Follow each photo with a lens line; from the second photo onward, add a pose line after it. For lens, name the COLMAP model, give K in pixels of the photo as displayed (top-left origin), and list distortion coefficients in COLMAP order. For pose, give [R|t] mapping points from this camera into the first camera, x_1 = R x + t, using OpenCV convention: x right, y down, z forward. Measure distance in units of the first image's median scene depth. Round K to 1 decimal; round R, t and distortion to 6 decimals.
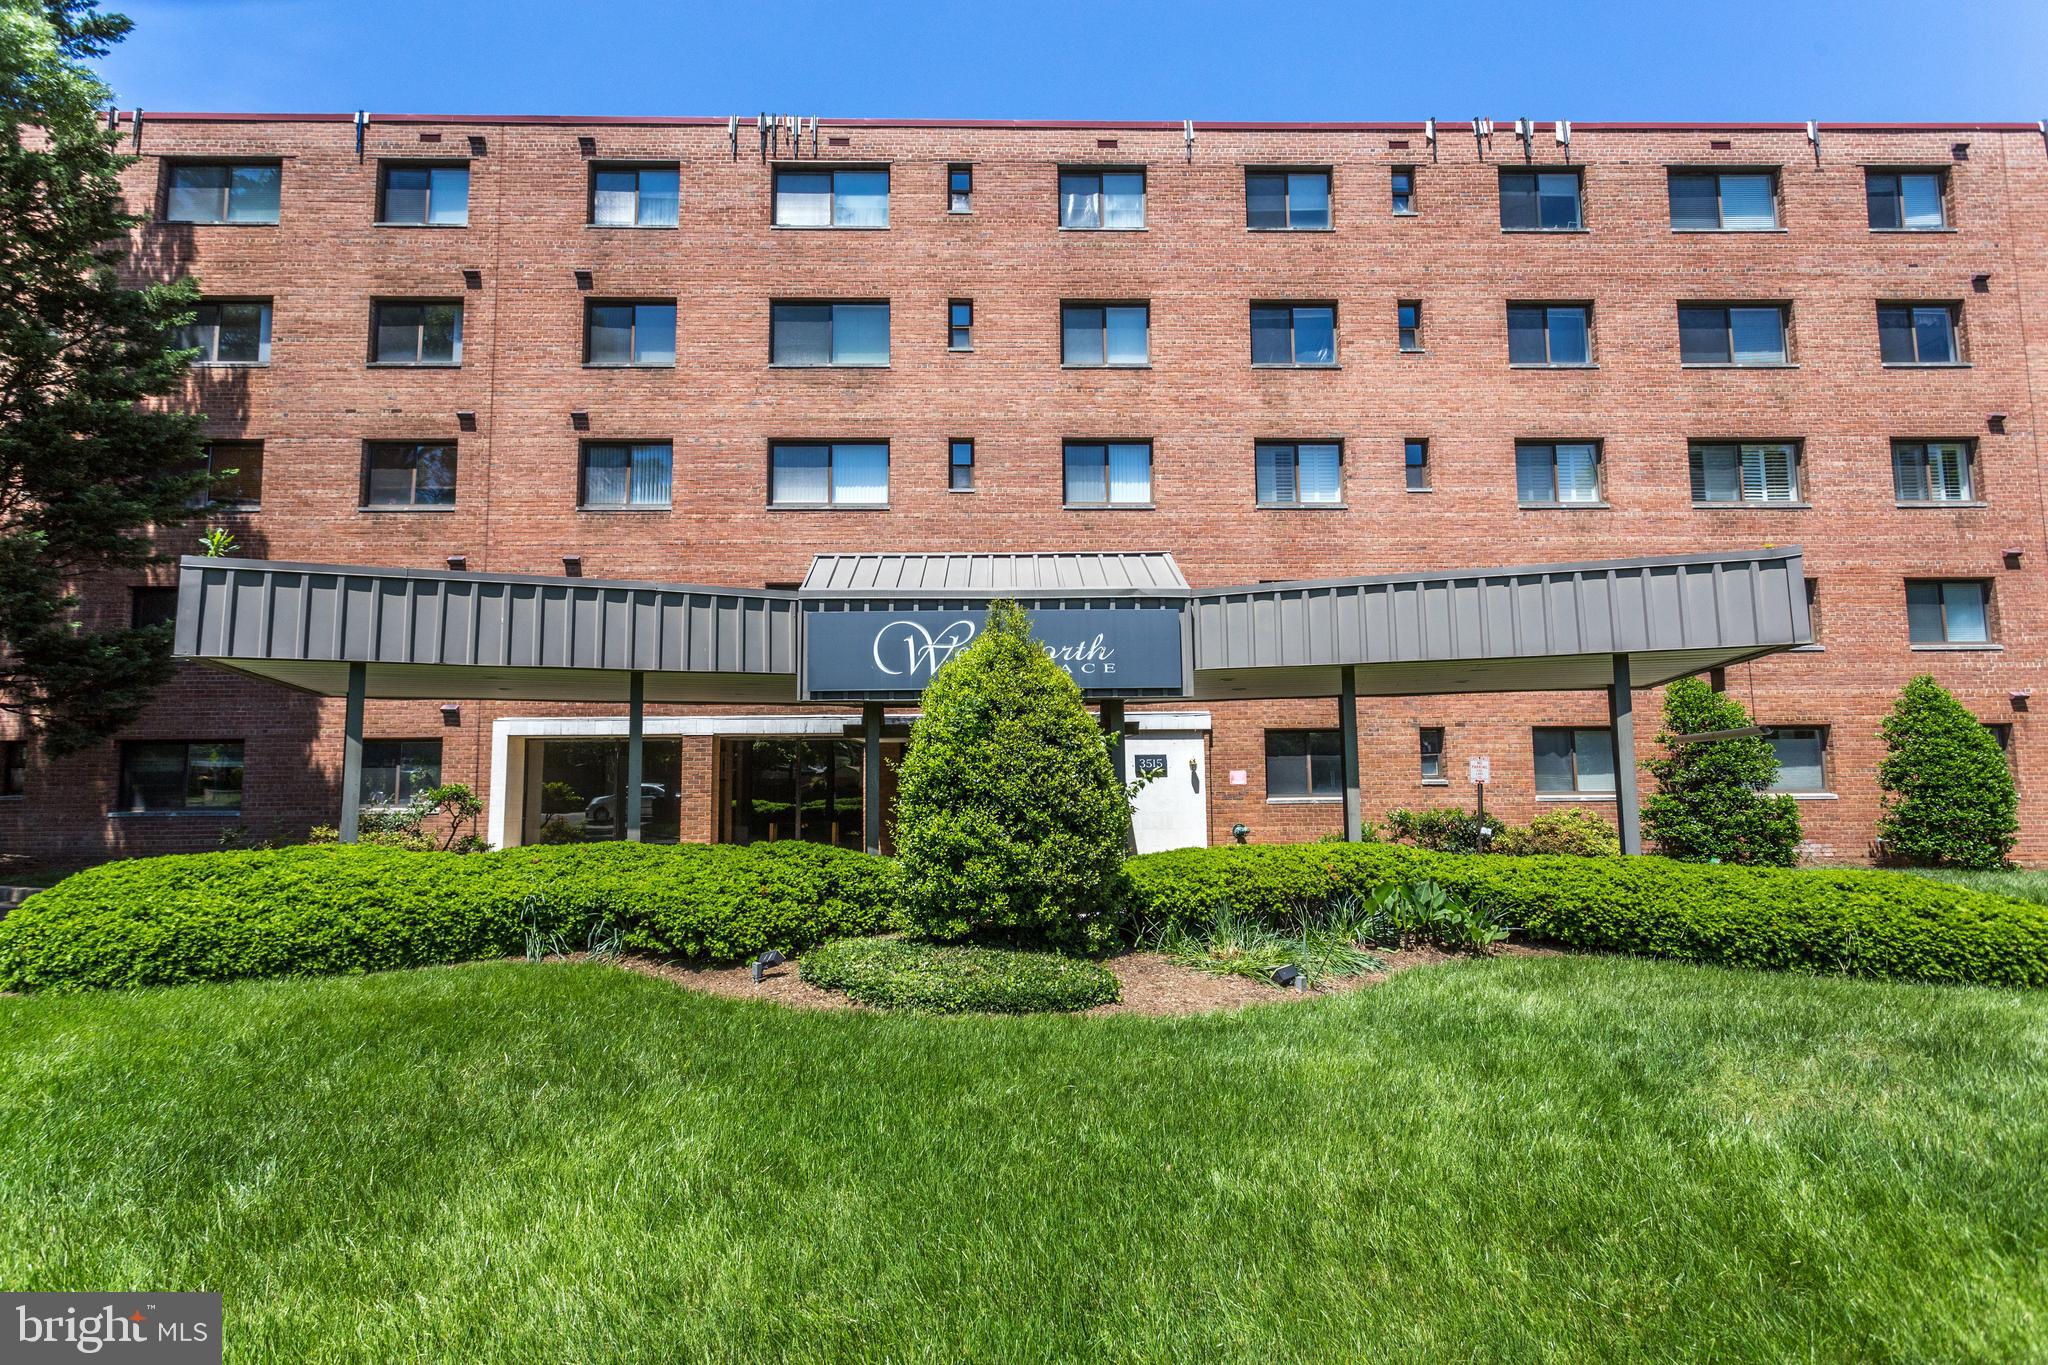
lens RADIAL K [[1051.2, 0, 1015.8], [0, 1051.2, 663.4], [0, 0, 1]] dist [-0.001049, 0.000315]
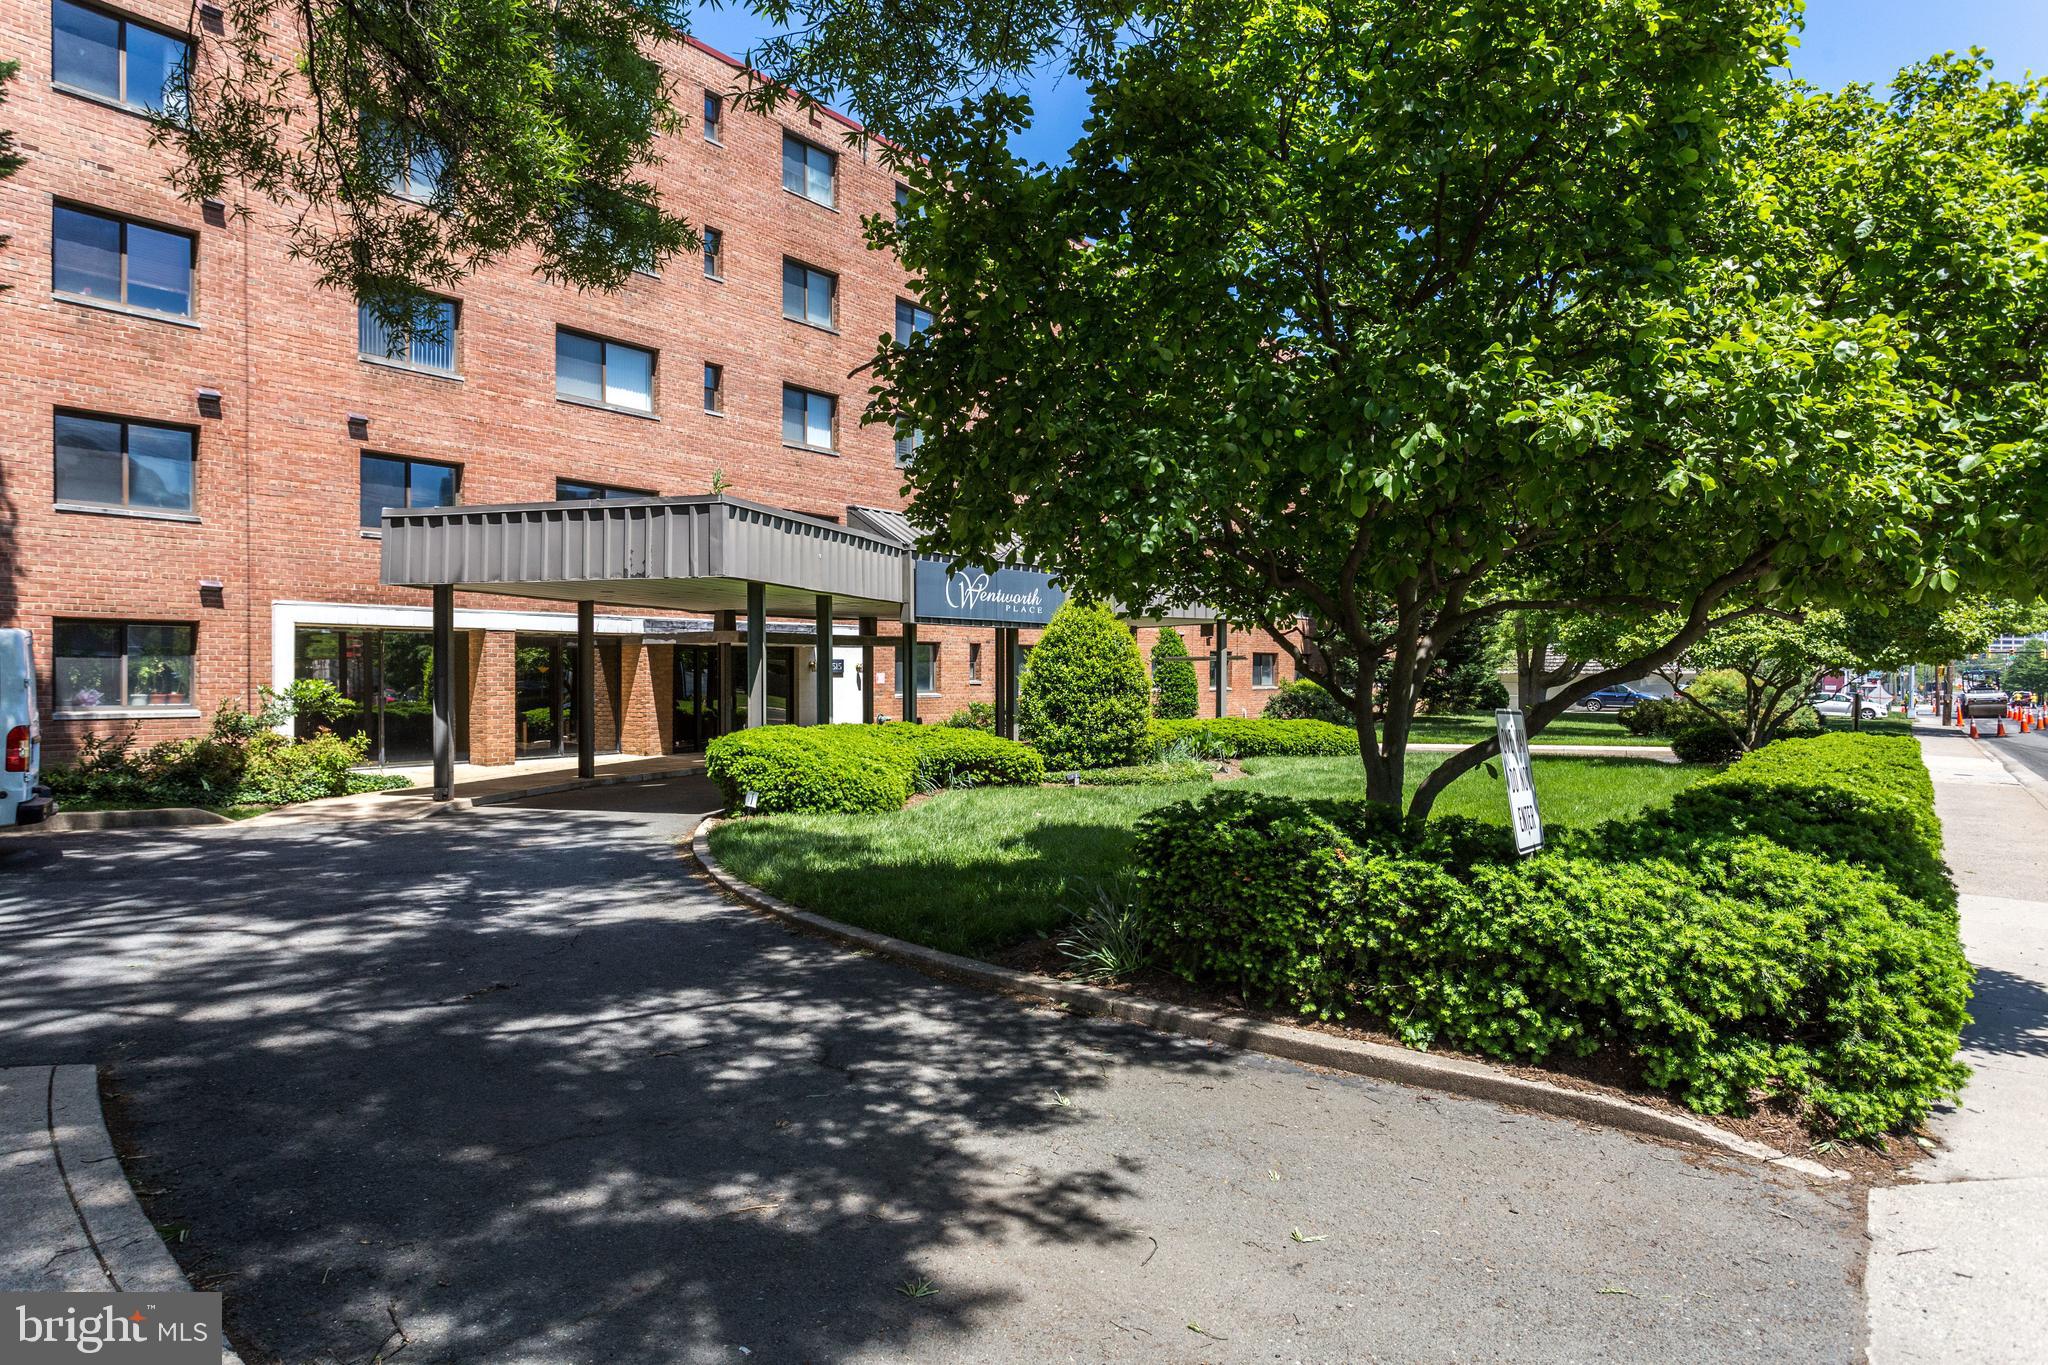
lens RADIAL K [[1156.9, 0, 1024.0], [0, 1156.9, 682.5], [0, 0, 1]] dist [-0.000408, 0.000479]
pose [[0.634222, 0.004554, 0.773138, -0.745494], [-0.087427, 0.993991, 0.065864, 0.004290], [-0.768192, -0.109366, 0.630809, -0.027423]]
